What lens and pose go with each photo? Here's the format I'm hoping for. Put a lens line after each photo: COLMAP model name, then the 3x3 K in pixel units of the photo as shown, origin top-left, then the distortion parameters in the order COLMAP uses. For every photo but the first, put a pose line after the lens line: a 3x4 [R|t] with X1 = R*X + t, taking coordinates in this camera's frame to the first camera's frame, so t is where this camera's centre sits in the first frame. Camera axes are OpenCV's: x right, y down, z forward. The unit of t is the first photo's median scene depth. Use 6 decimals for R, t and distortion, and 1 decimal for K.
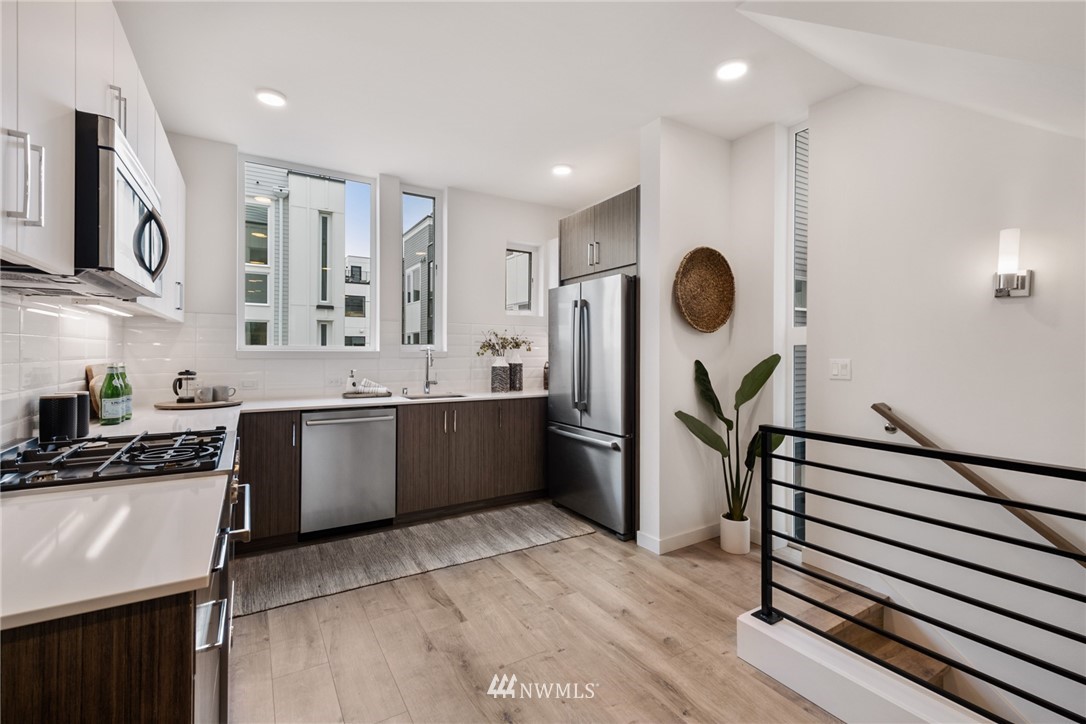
lens RADIAL K [[477.5, 0, 549.5], [0, 477.5, 352.6], [0, 0, 1]] dist [0.015198, -0.001267]
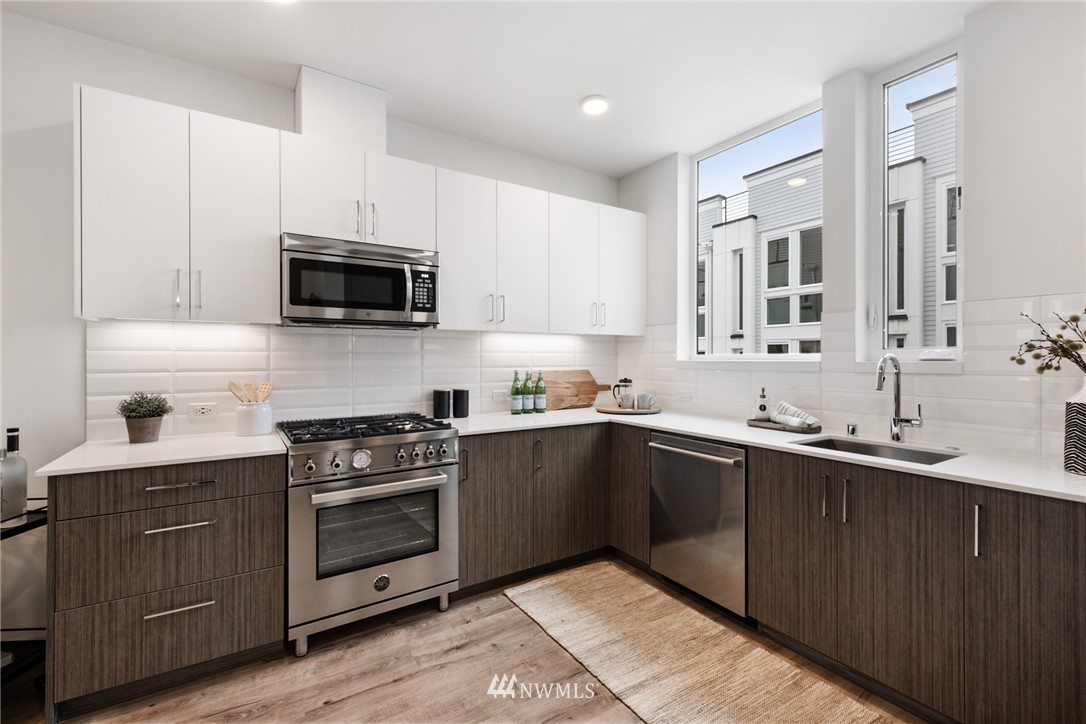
lens RADIAL K [[477.5, 0, 547.3], [0, 477.5, 356.5], [0, 0, 1]] dist [0.015198, -0.001267]
pose [[0.018120, -0.005305, -0.999822, 0.337531], [-0.000310, 0.999986, -0.005311, -0.007155], [0.999836, 0.000406, 0.018118, 0.745080]]
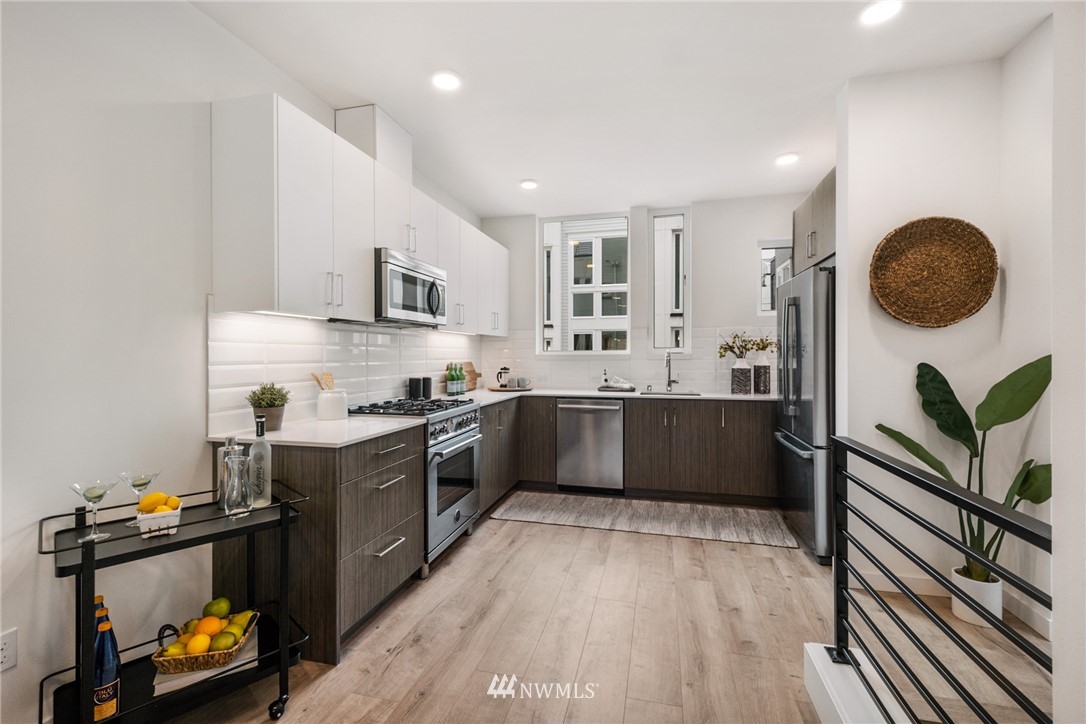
lens RADIAL K [[477.5, 0, 546.8], [0, 477.5, 358.5], [0, 0, 1]] dist [0.015198, -0.001267]
pose [[0.696374, 0.000410, -0.717679, 0.436987], [0.004390, 0.999979, 0.004832, 0.001739], [0.717666, -0.006515, 0.696357, 0.007475]]
